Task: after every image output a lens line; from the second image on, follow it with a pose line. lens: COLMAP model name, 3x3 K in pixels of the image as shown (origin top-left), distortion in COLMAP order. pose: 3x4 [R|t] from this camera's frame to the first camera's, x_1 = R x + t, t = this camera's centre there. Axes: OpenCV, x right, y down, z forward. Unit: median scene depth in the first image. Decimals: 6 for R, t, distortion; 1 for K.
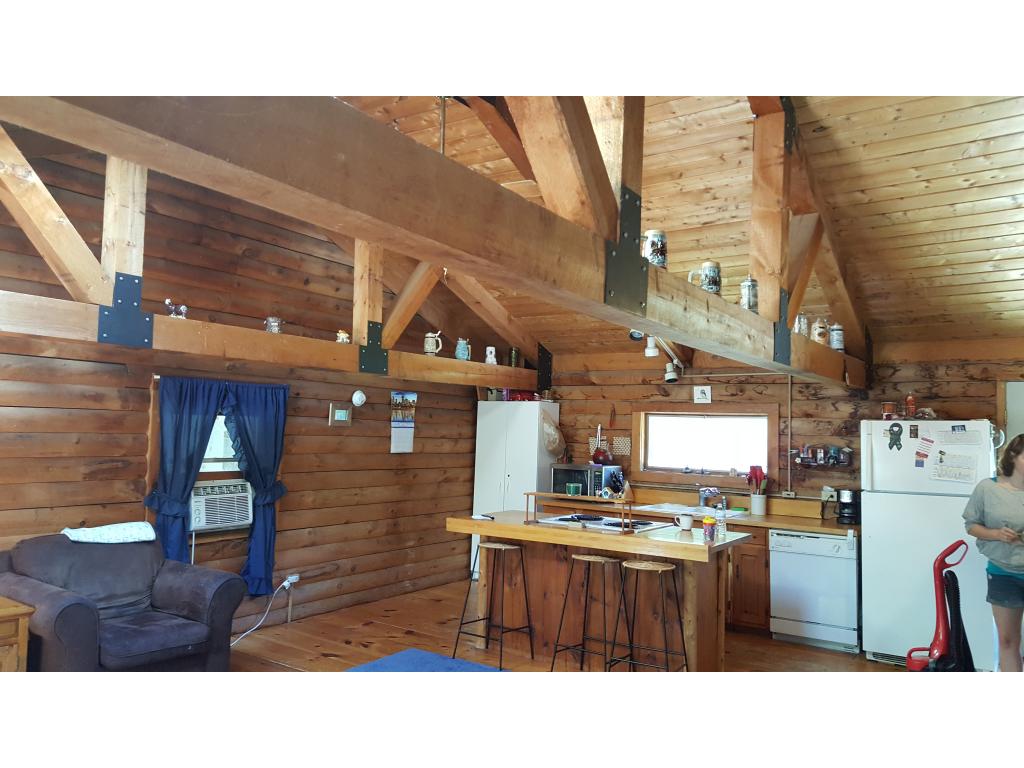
lens RADIAL K [[774.9, 0, 501.9], [0, 774.9, 388.5], [0, 0, 1]] dist [0.114732, -0.163901]
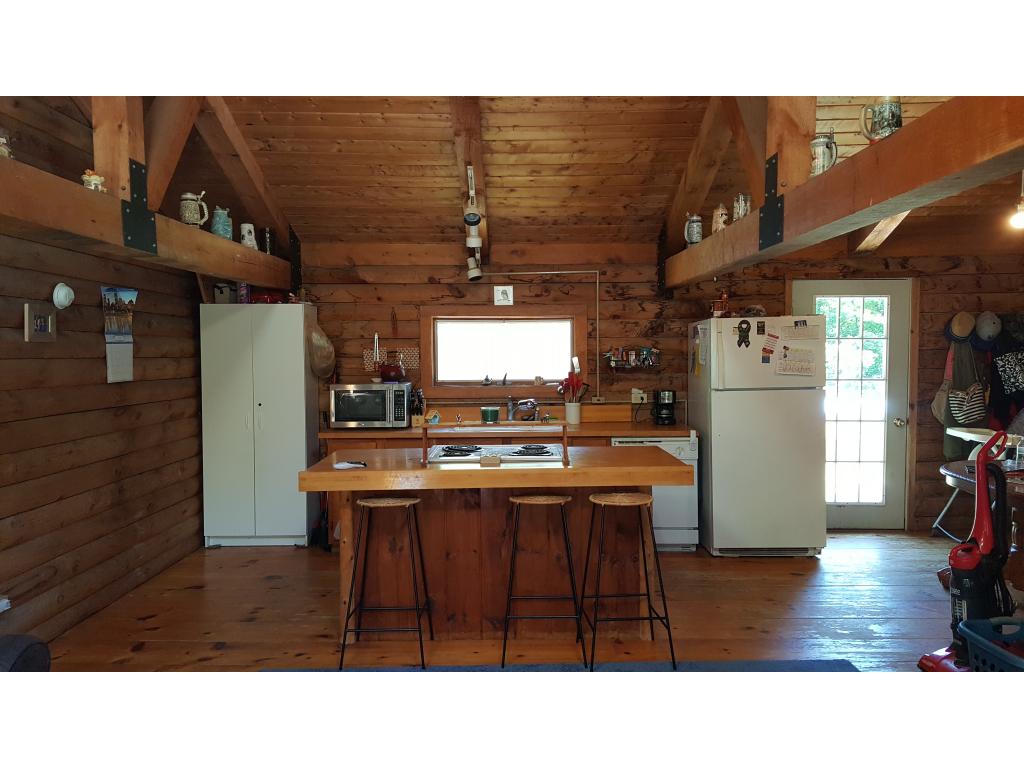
lens RADIAL K [[774.9, 0, 547.6], [0, 774.9, 396.5], [0, 0, 1]] dist [0.114732, -0.163901]
pose [[0.825621, -0.070359, 0.559821, -0.238693], [0.001757, 0.992510, 0.122148, 0.016987], [-0.564223, -0.099865, 0.819561, 0.295075]]
